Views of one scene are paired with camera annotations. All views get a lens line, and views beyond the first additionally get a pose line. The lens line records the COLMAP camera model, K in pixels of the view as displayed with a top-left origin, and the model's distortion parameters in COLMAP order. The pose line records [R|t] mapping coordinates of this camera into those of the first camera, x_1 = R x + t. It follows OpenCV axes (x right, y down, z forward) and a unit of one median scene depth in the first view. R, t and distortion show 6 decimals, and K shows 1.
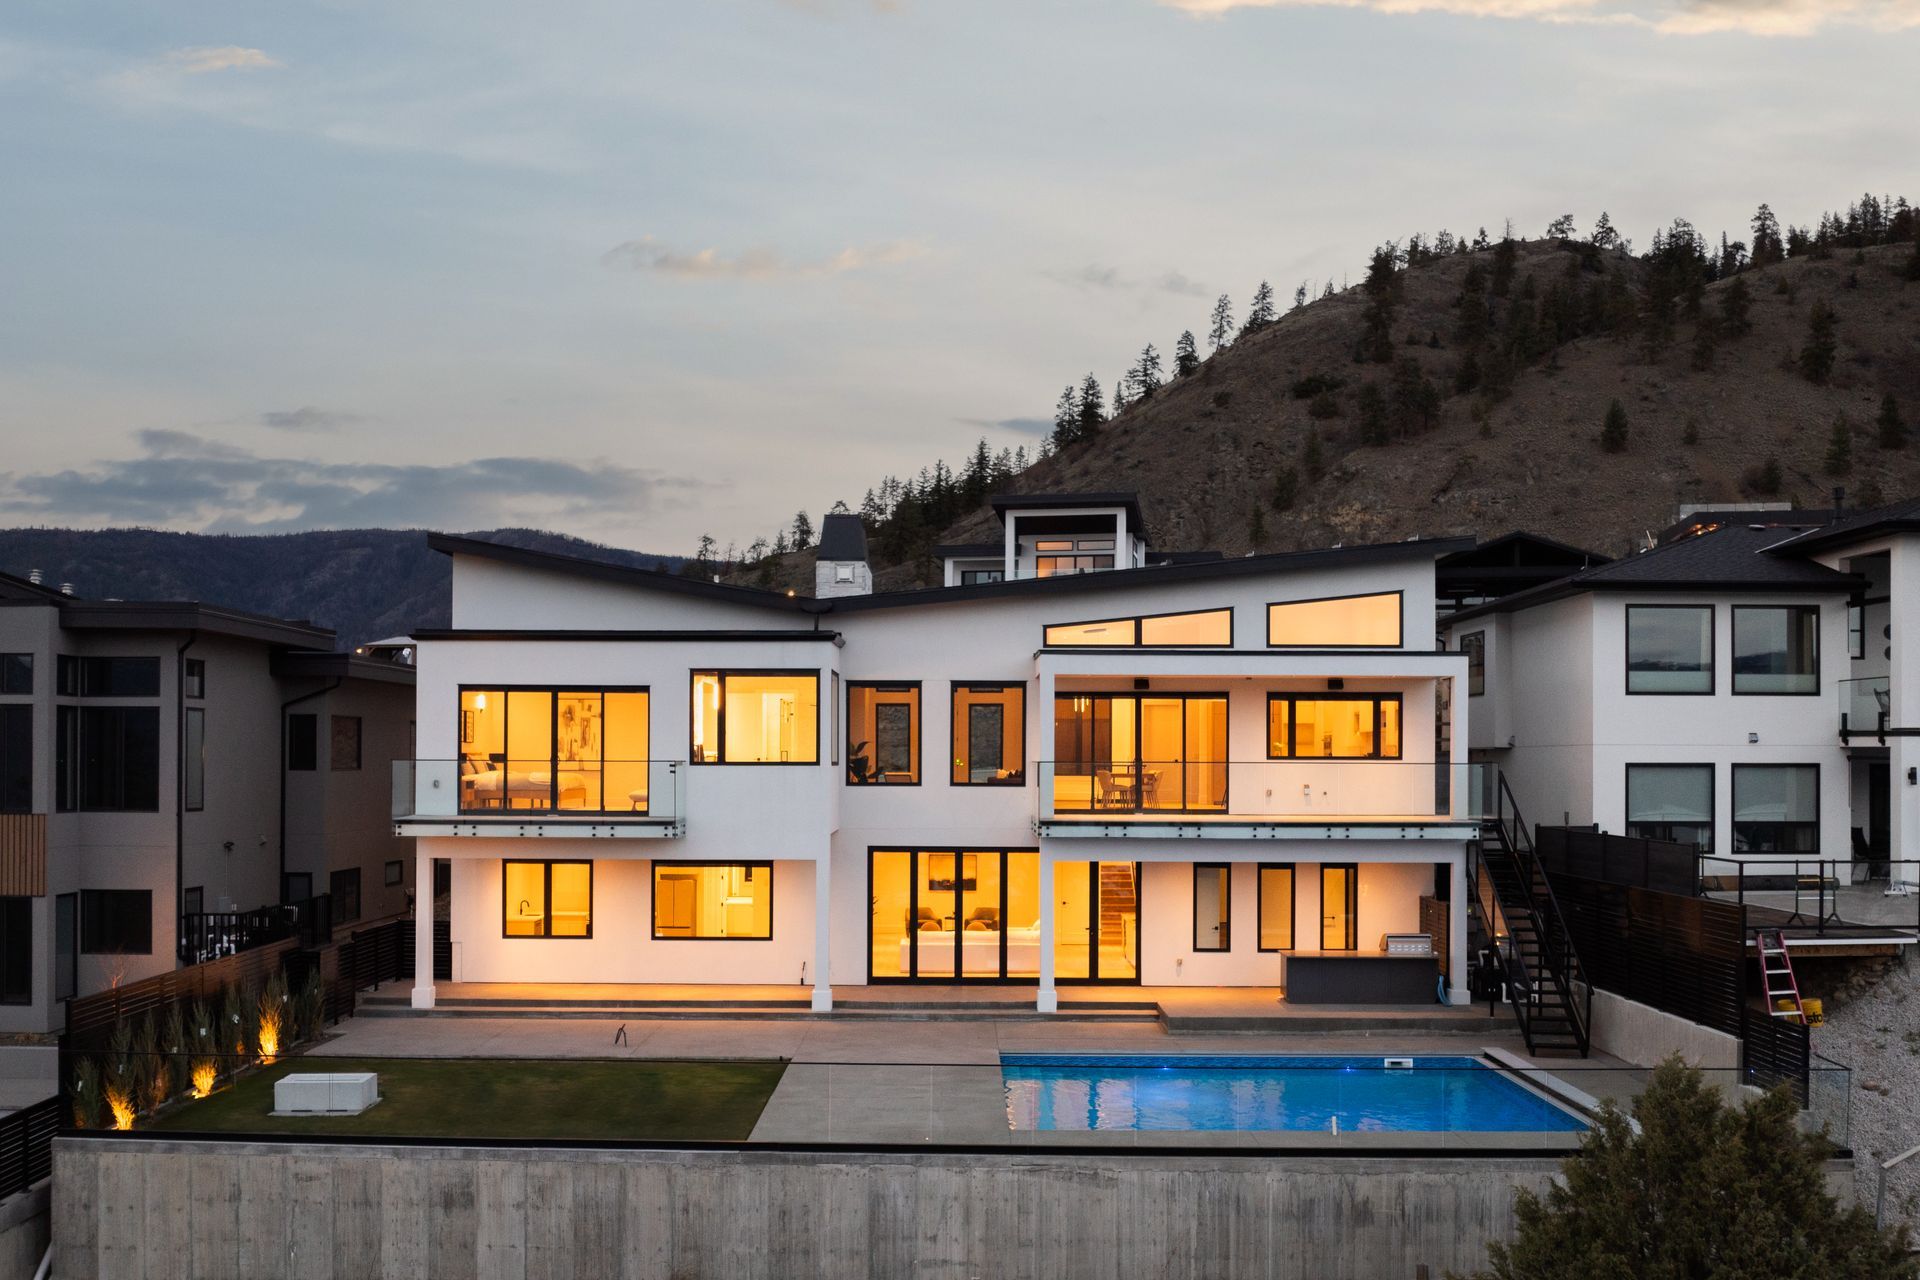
lens RADIAL K [[1049.8, 0, 962.7], [0, 1049.8, 644.5], [0, 0, 1]] dist [0.000942, -0.003177]
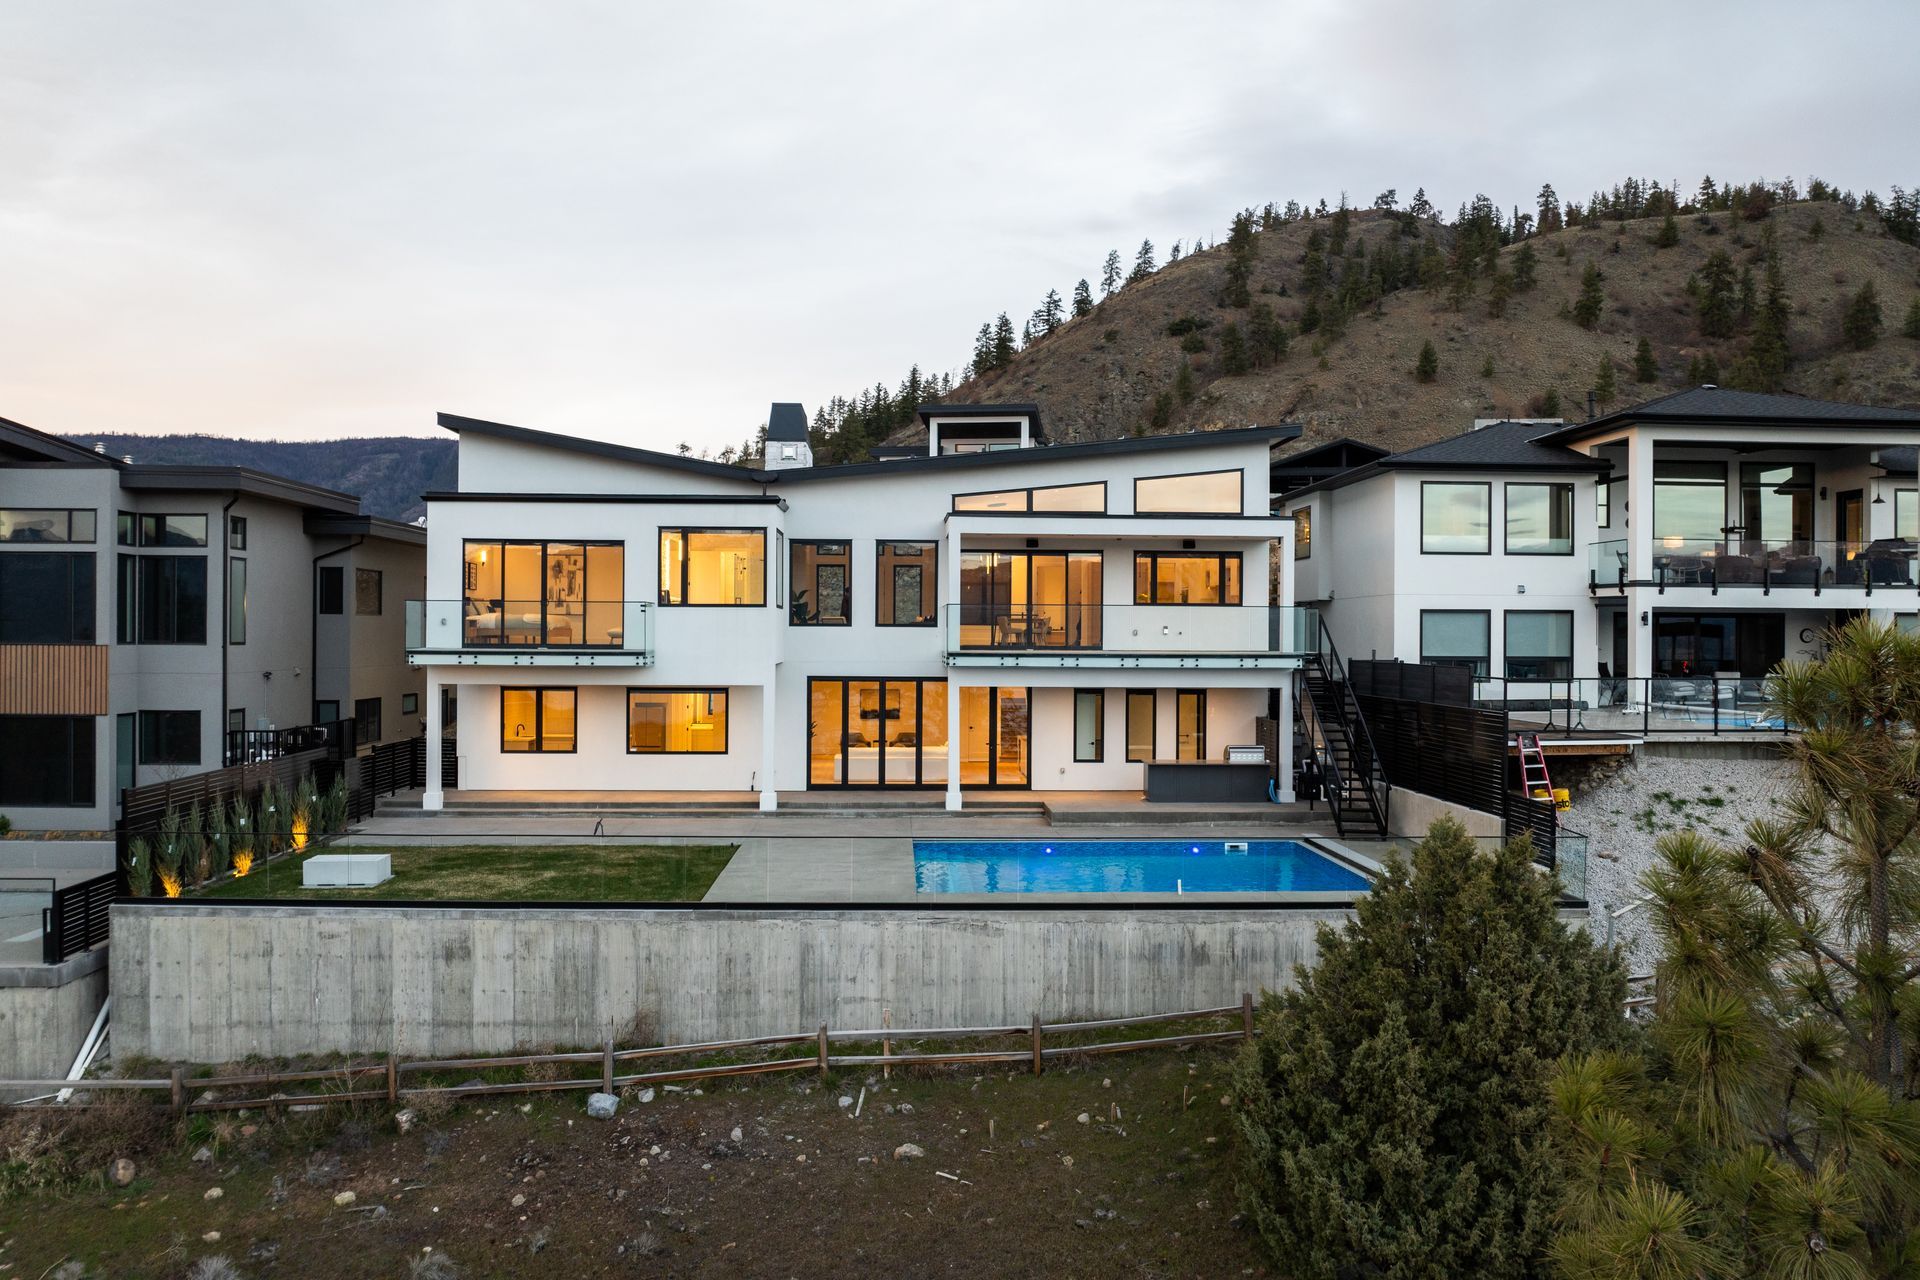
lens RADIAL K [[884.7, 0, 968.6], [0, 884.7, 637.2], [0, 0, 1]] dist [-0.001221, -0.001254]
pose [[0.999440, 0.003582, 0.033264, 0.062809], [-0.003736, 0.999983, 0.004572, 0.143813], [-0.033247, -0.004694, 0.999436, -0.027781]]
